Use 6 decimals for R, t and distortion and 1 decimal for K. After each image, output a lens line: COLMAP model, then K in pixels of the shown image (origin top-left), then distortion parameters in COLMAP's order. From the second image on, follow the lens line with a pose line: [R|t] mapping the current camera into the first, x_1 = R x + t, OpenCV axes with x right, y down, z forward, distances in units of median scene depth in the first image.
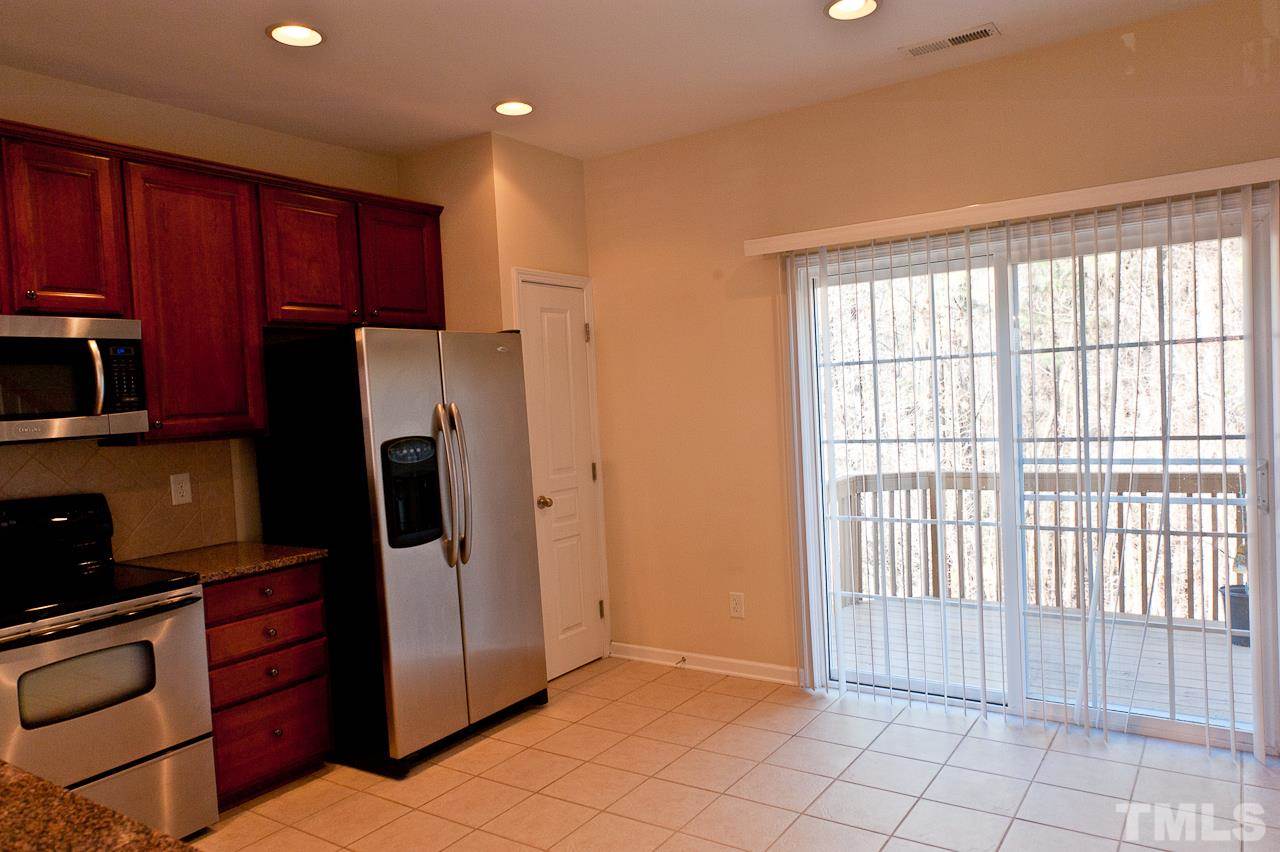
lens RADIAL K [[862.1, 0, 636.3], [0, 862.1, 431.9], [0, 0, 1]] dist [0.006863, -0.007002]
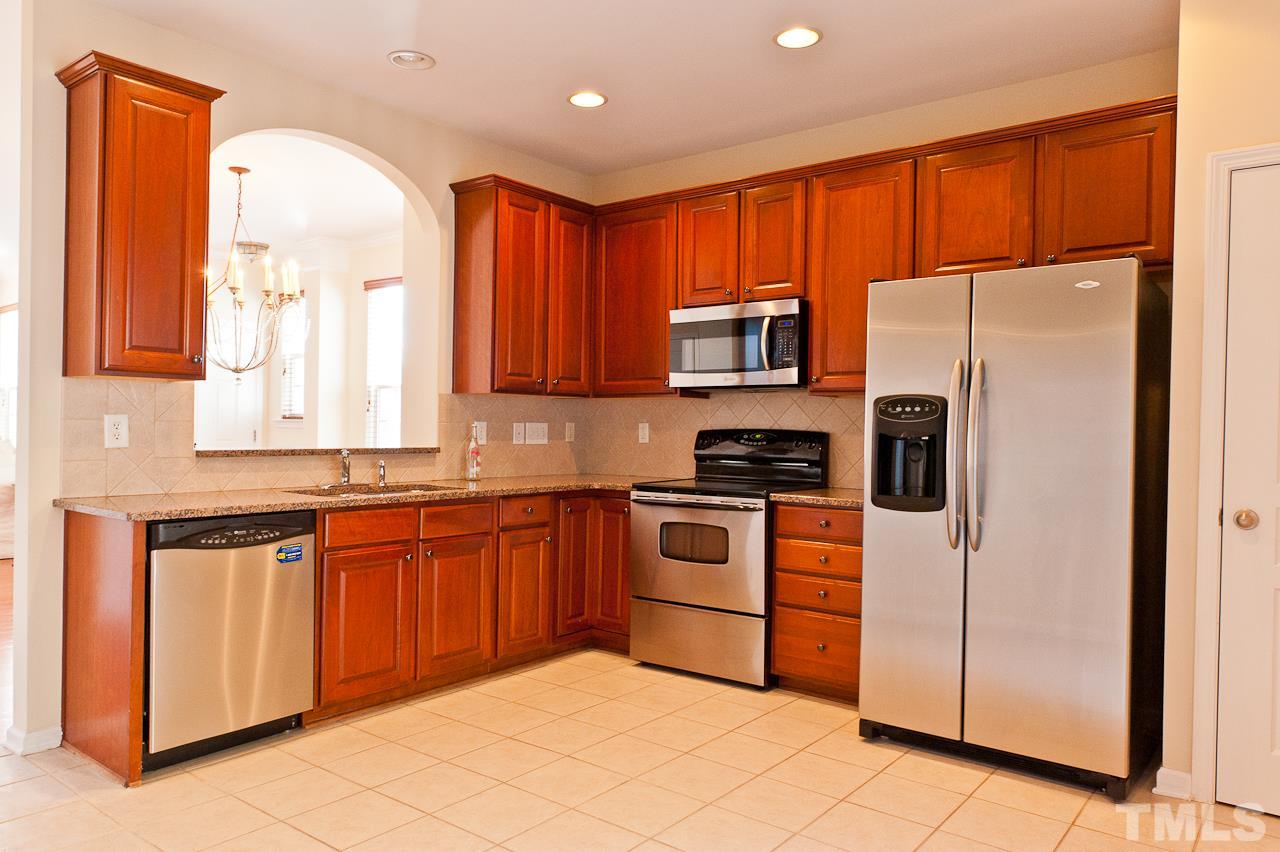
lens RADIAL K [[869.8, 0, 639.2], [0, 869.8, 432.1], [0, 0, 1]] dist [0.007746, -0.004015]
pose [[-0.068773, 0.057557, -0.995971, 0.714534], [-0.050789, 0.996838, 0.061114, 0.003954], [0.996339, 0.054787, -0.065632, 0.791133]]
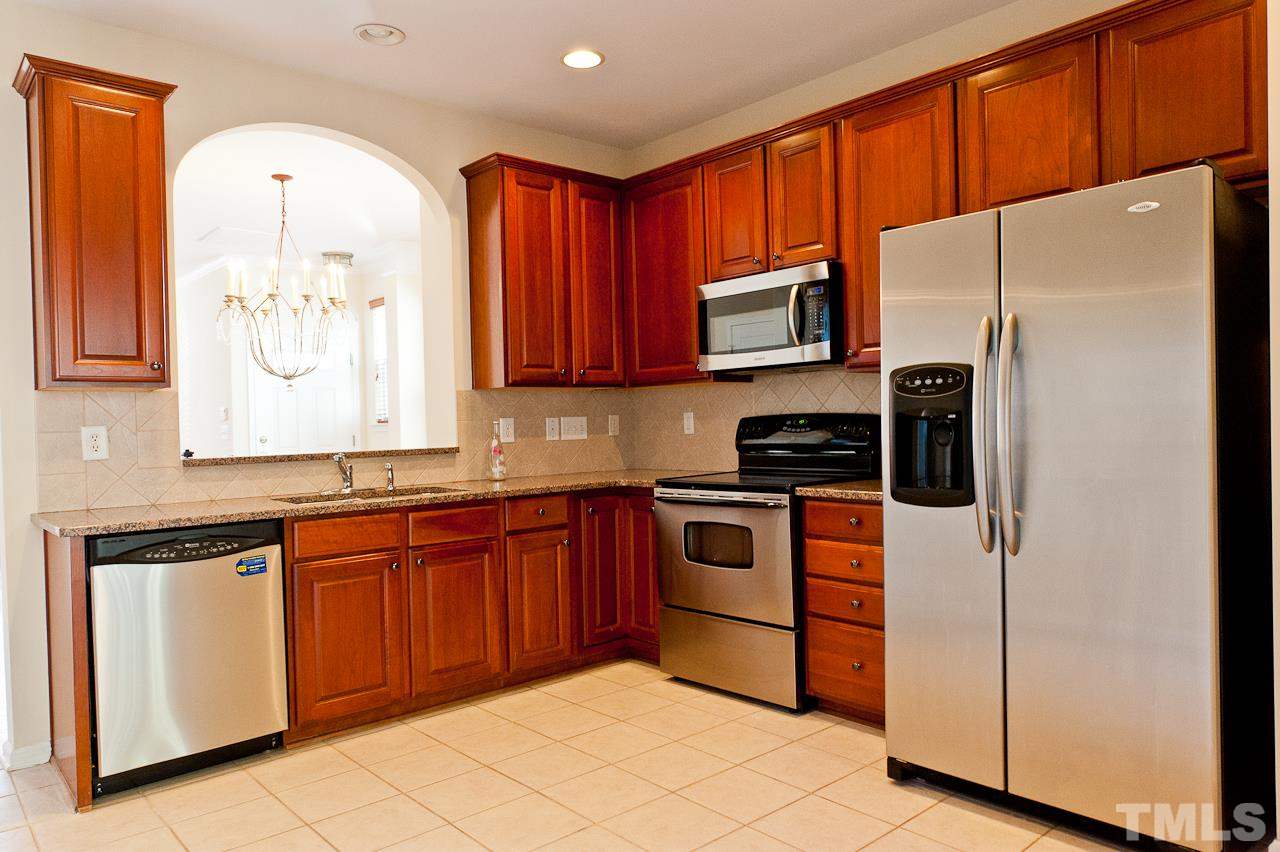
lens RADIAL K [[862.1, 0, 636.3], [0, 862.1, 431.9], [0, 0, 1]] dist [0.006863, -0.007002]
pose [[-0.243380, 0.071786, -0.967271, 0.555276], [0.000359, 0.997264, 0.073922, 0.009963], [0.969931, 0.017644, -0.242740, 0.956882]]
